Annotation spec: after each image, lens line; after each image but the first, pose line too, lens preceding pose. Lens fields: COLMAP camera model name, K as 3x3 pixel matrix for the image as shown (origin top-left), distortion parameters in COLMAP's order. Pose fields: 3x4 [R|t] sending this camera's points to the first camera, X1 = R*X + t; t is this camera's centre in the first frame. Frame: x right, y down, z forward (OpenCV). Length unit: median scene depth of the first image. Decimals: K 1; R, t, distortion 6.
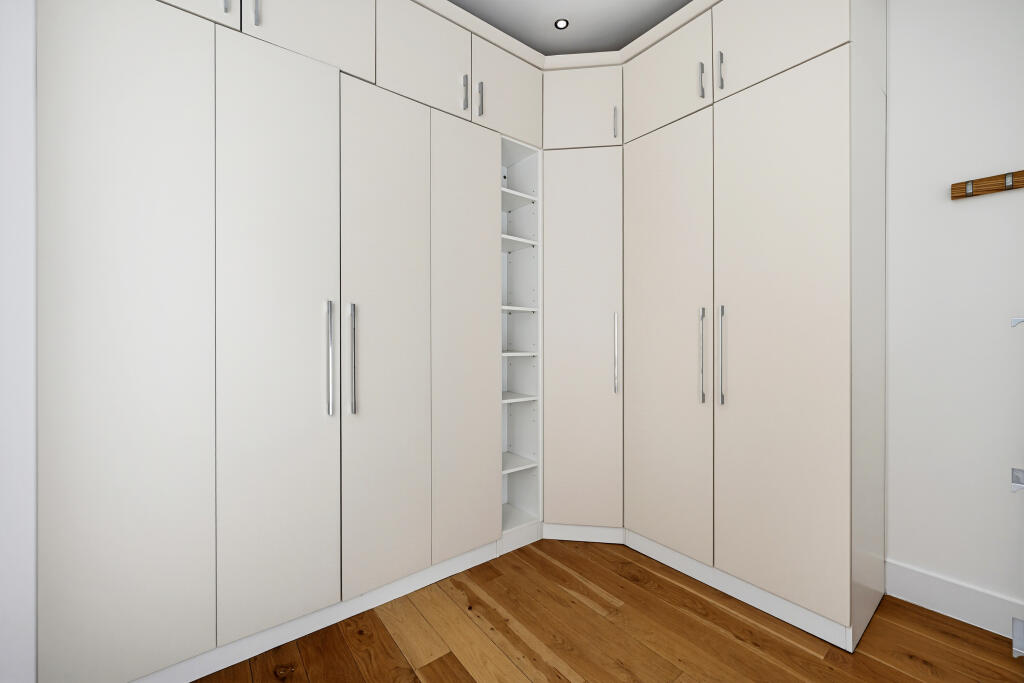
lens RADIAL K [[406.2, 0, 504.0], [0, 406.2, 334.7], [0, 0, 1]] dist [-0.000029, 0.000875]
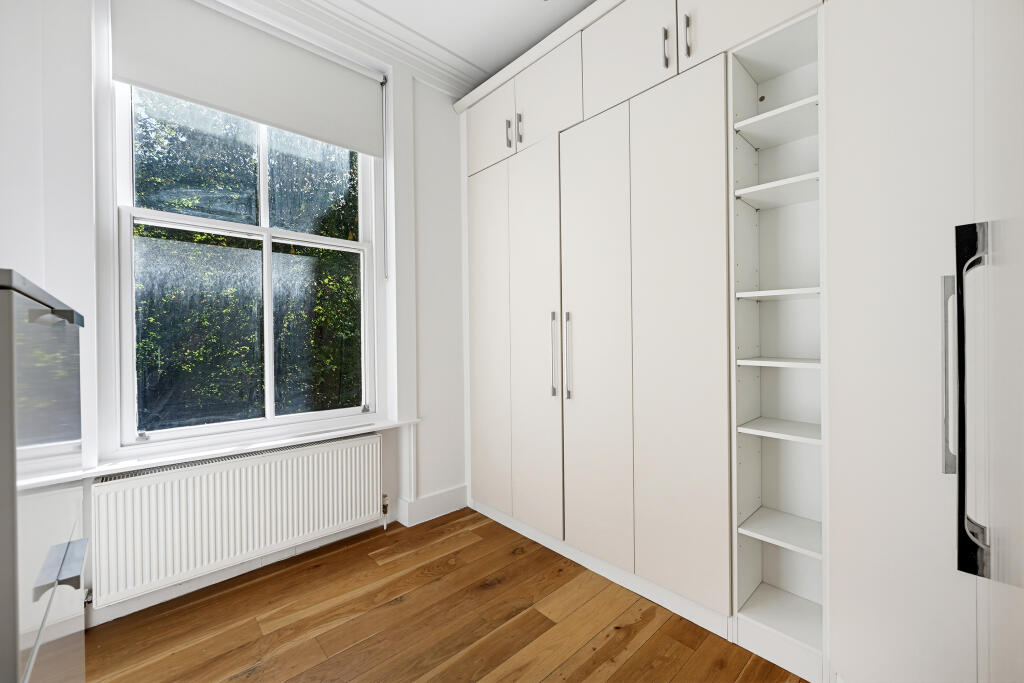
lens RADIAL K [[406.2, 0, 507.1], [0, 406.2, 337.7], [0, 0, 1]] dist [-0.000029, 0.000875]
pose [[0.089924, 0.003714, -0.995942, 0.828315], [0.009559, 0.999944, 0.004592, -0.000679], [0.995903, -0.009933, 0.089883, 0.676327]]
